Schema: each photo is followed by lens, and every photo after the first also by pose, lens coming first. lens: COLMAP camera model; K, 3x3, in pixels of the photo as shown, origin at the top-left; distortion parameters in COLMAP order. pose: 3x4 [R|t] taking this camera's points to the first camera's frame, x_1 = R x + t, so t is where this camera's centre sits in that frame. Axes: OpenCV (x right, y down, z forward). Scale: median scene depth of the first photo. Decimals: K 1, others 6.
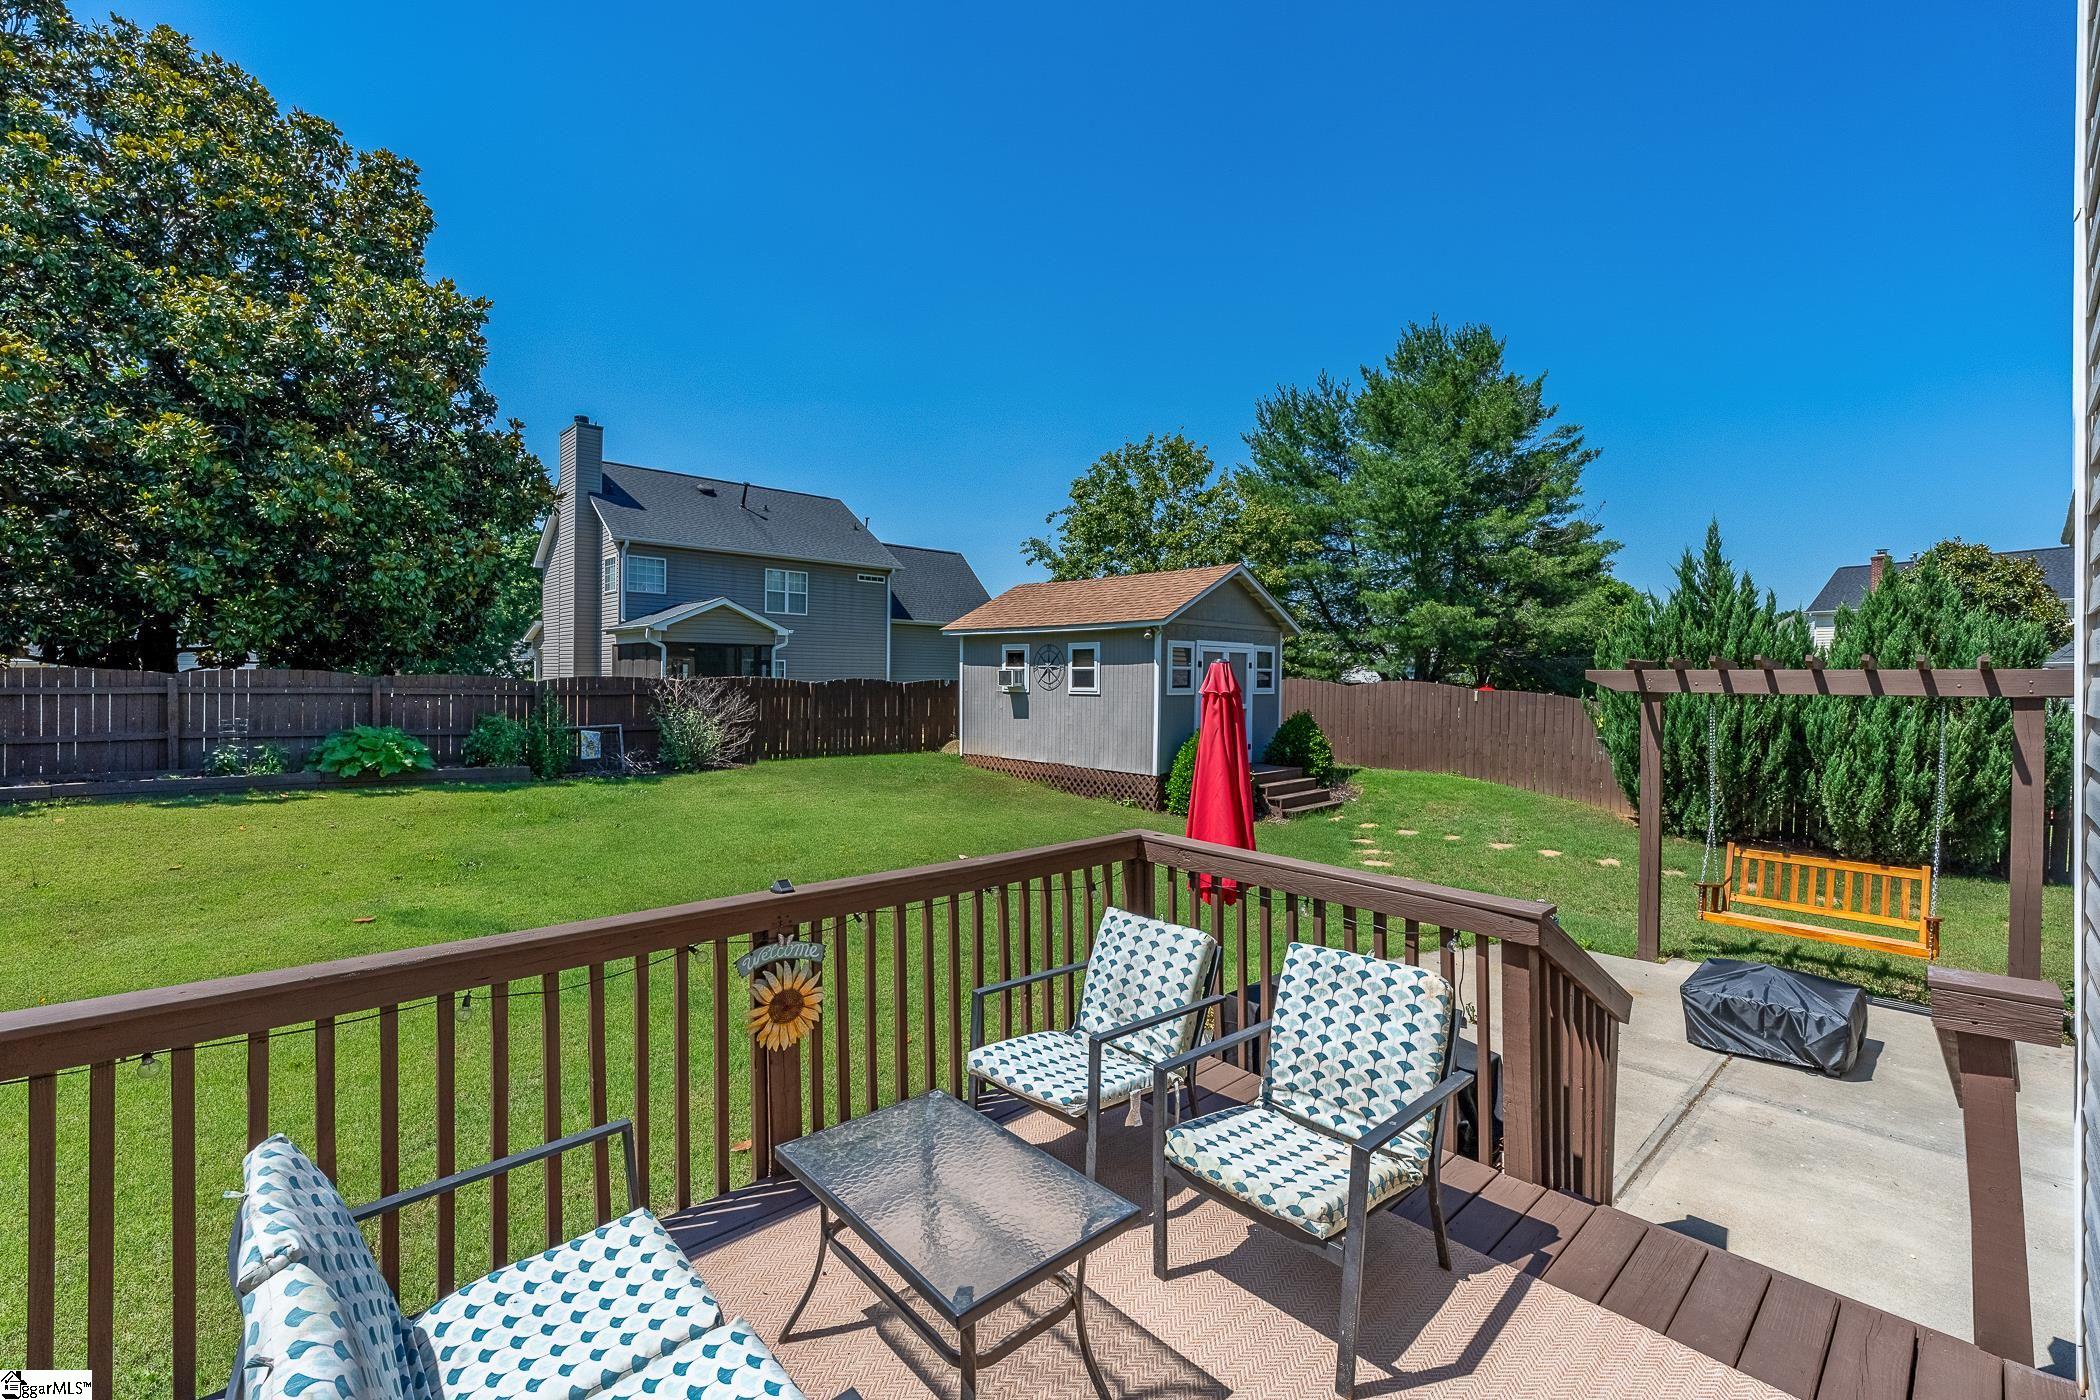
lens RADIAL K [[874.7, 0, 1048.0], [0, 874.7, 692.8], [0, 0, 1]] dist [-0.000557, 0.000013]
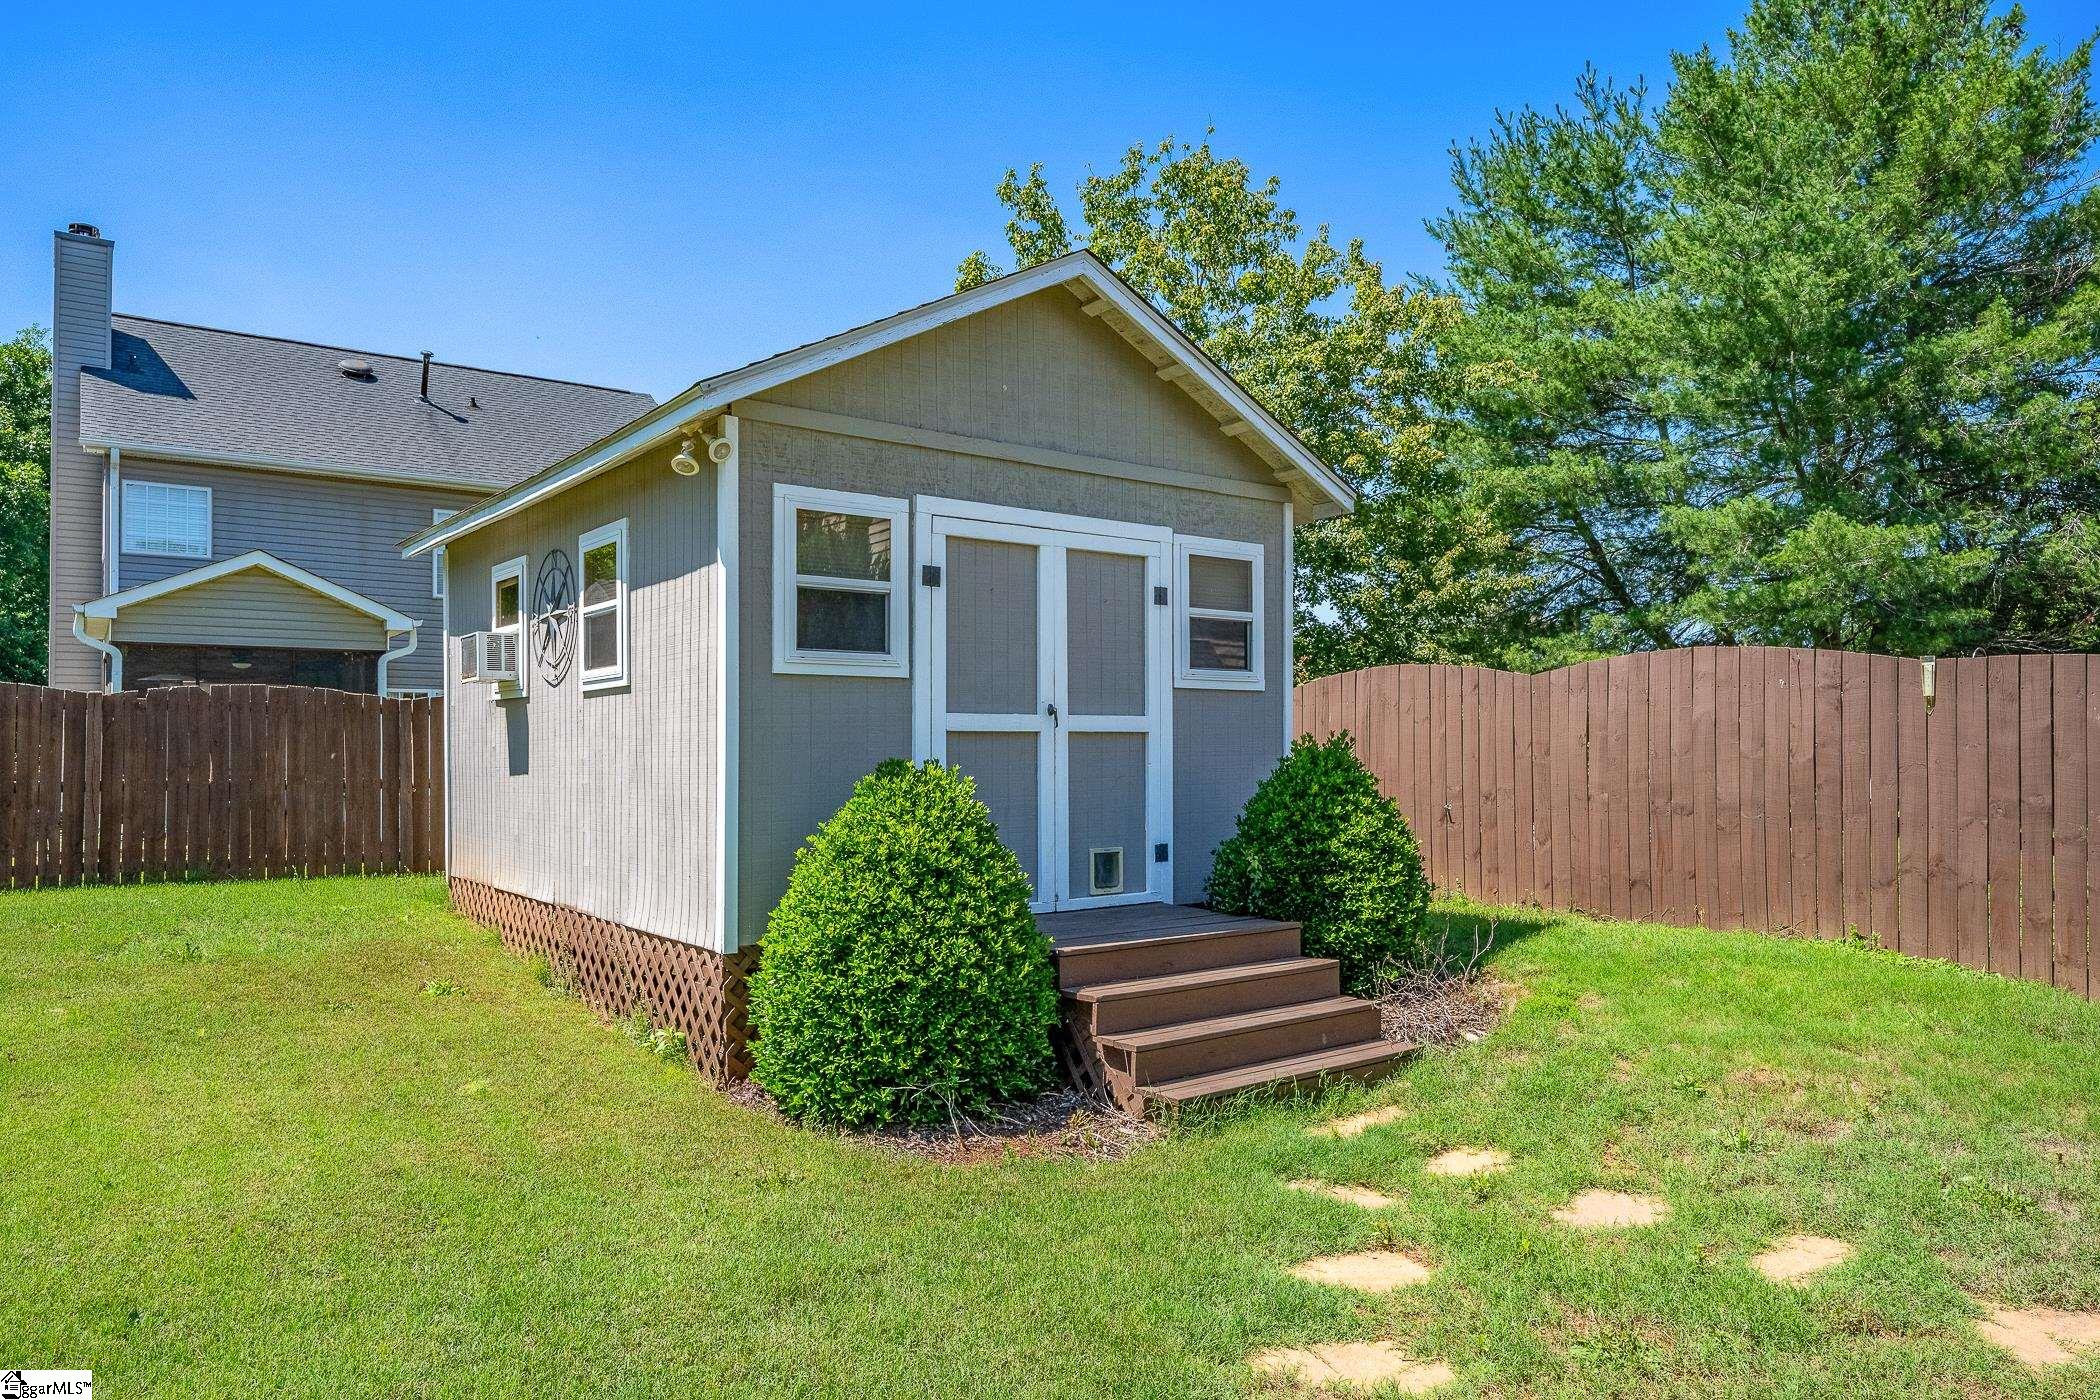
lens RADIAL K [[1359.7, 0, 1050.9], [0, 1359.7, 757.6], [0, 0, 1]] dist [-0.009037, -0.004918]
pose [[0.990804, -0.012147, -0.134757, 0.229885], [0.010120, 0.999825, -0.015713, 0.030808], [0.134924, 0.014205, 0.990754, 0.454205]]
